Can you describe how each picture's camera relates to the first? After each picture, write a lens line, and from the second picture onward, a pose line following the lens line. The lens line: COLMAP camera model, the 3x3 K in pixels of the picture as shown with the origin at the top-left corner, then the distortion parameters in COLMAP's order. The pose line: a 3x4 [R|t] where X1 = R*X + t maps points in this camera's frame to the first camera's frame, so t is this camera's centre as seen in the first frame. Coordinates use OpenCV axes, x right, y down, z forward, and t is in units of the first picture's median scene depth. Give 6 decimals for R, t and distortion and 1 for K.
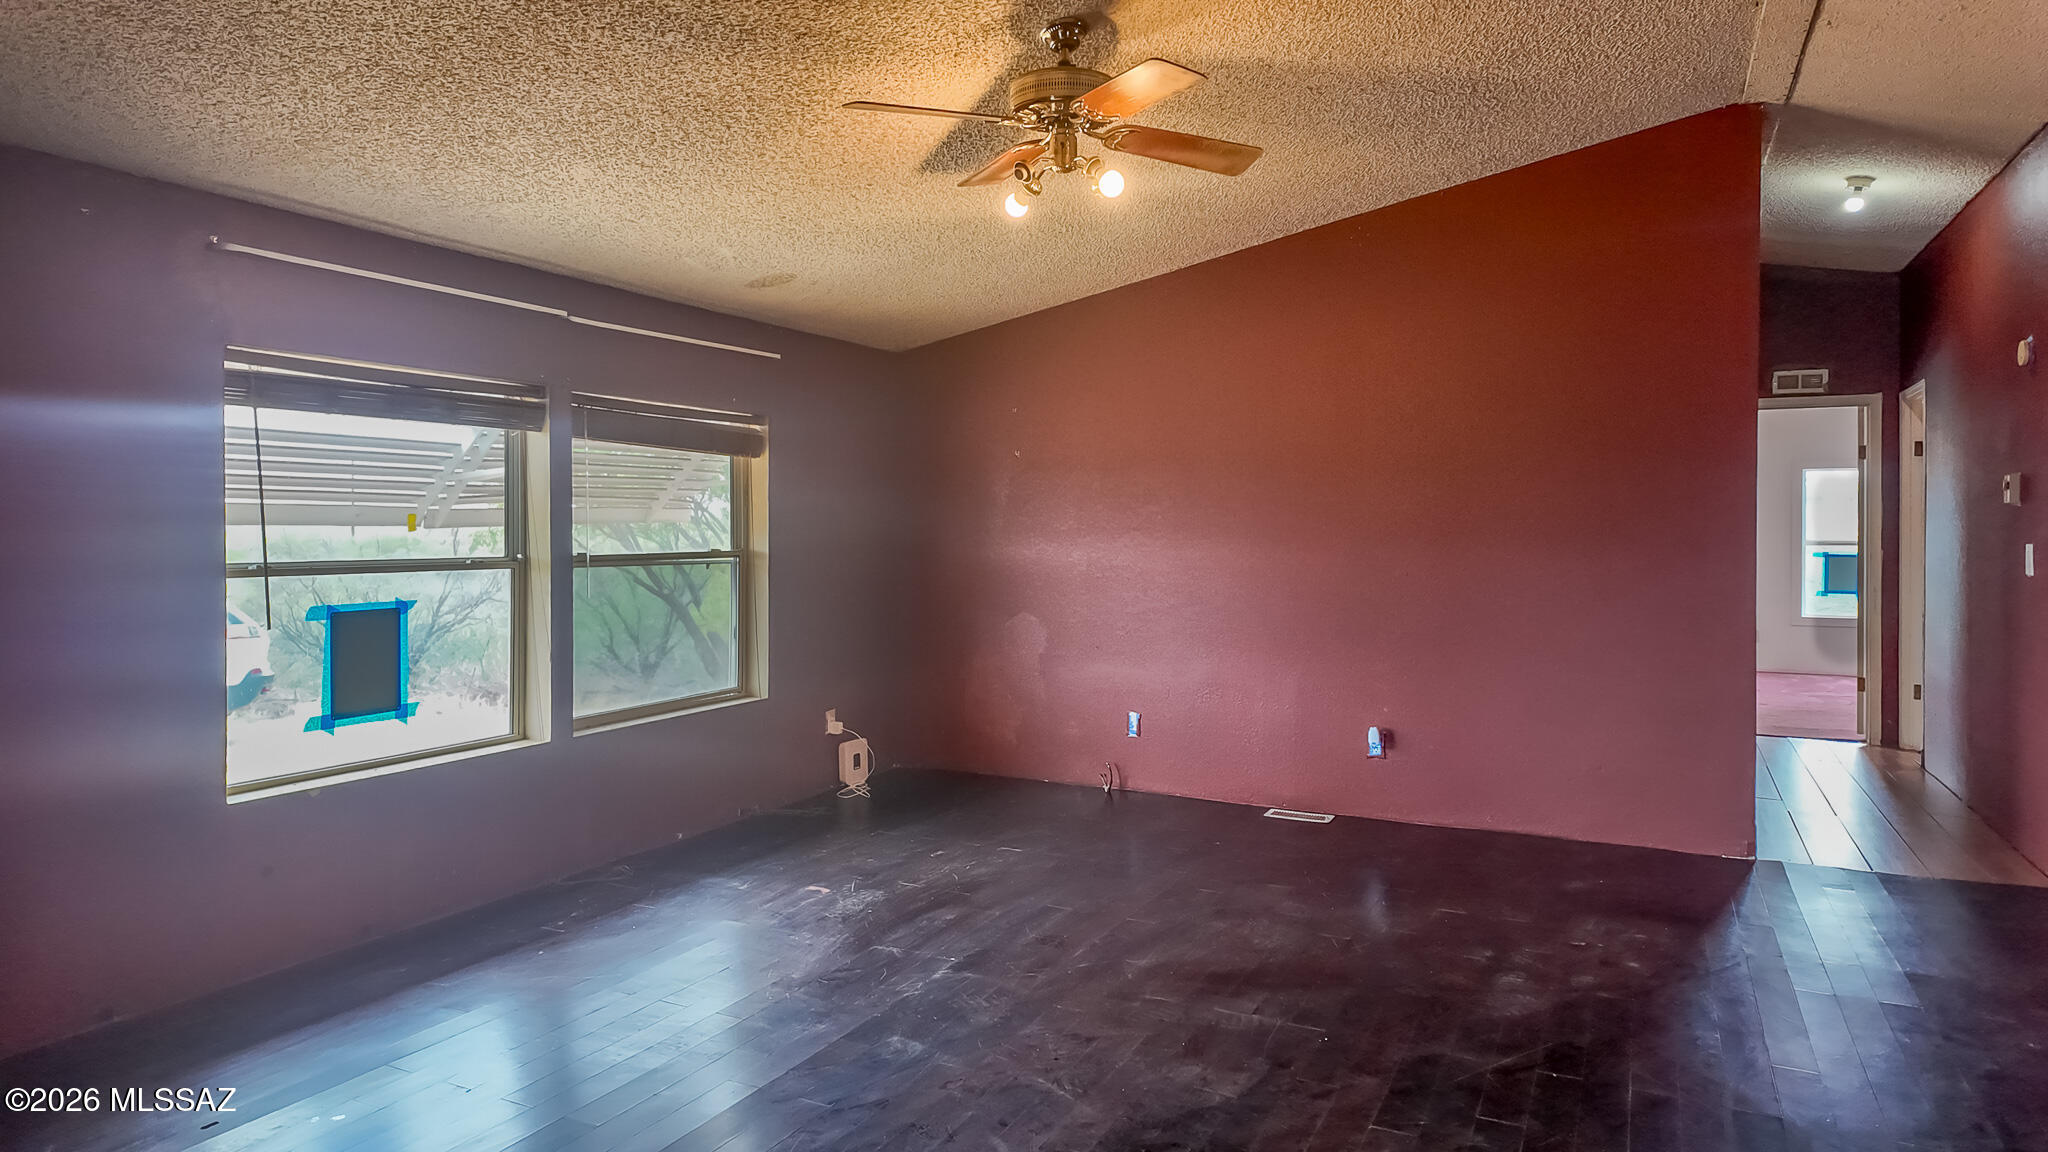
lens RADIAL K [[1190.0, 0, 1027.0], [0, 1190.0, 568.3], [0, 0, 1]] dist [0.003192, -0.004734]
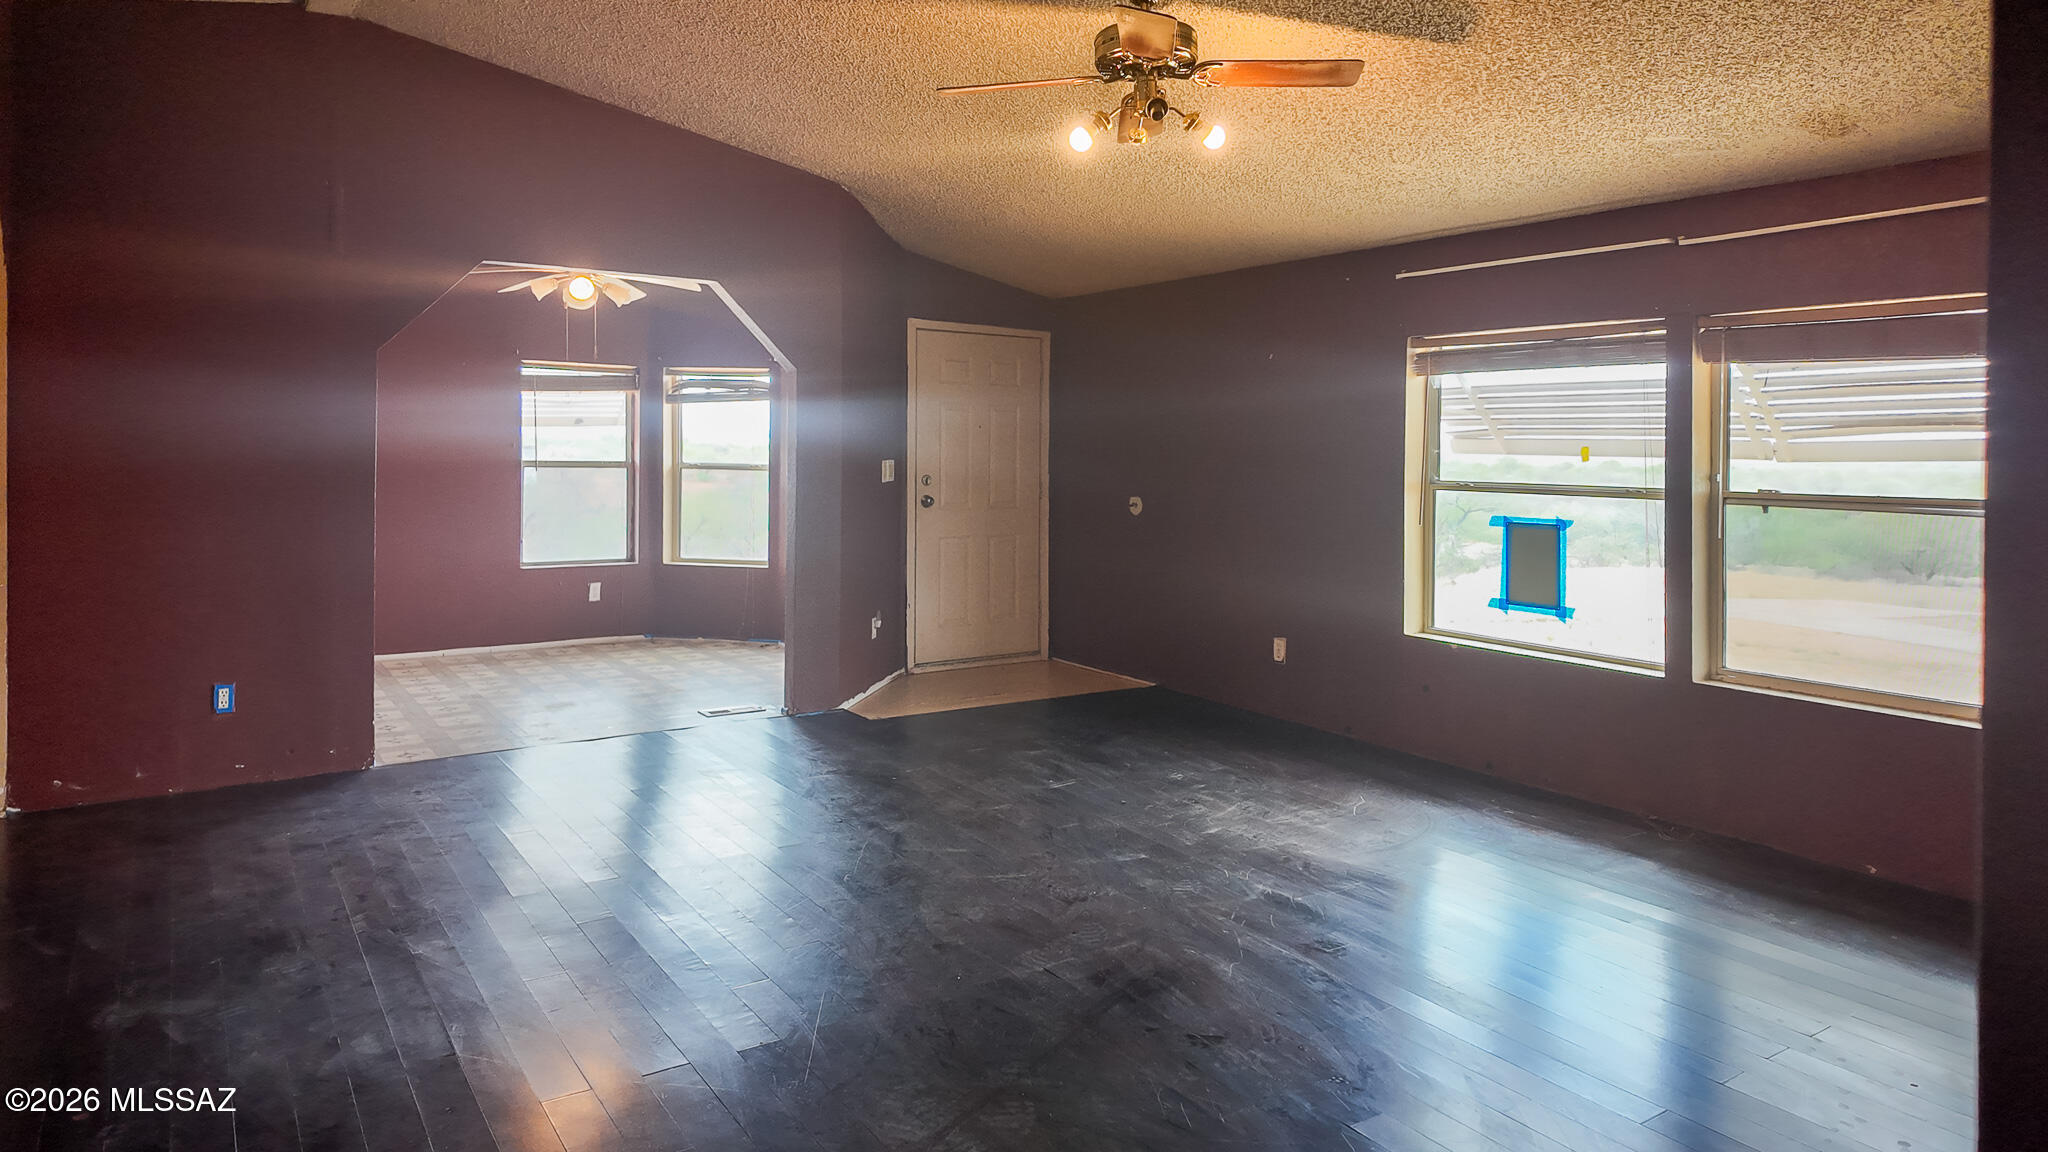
lens RADIAL K [[1190.0, 0, 1017.4], [0, 1190.0, 573.0], [0, 0, 1]] dist [0.003192, -0.004734]
pose [[-0.478983, 0.091234, -0.873070, 0.800543], [-0.039780, 0.991307, 0.125413, -0.048418], [0.876922, 0.094802, -0.471190, 1.114911]]
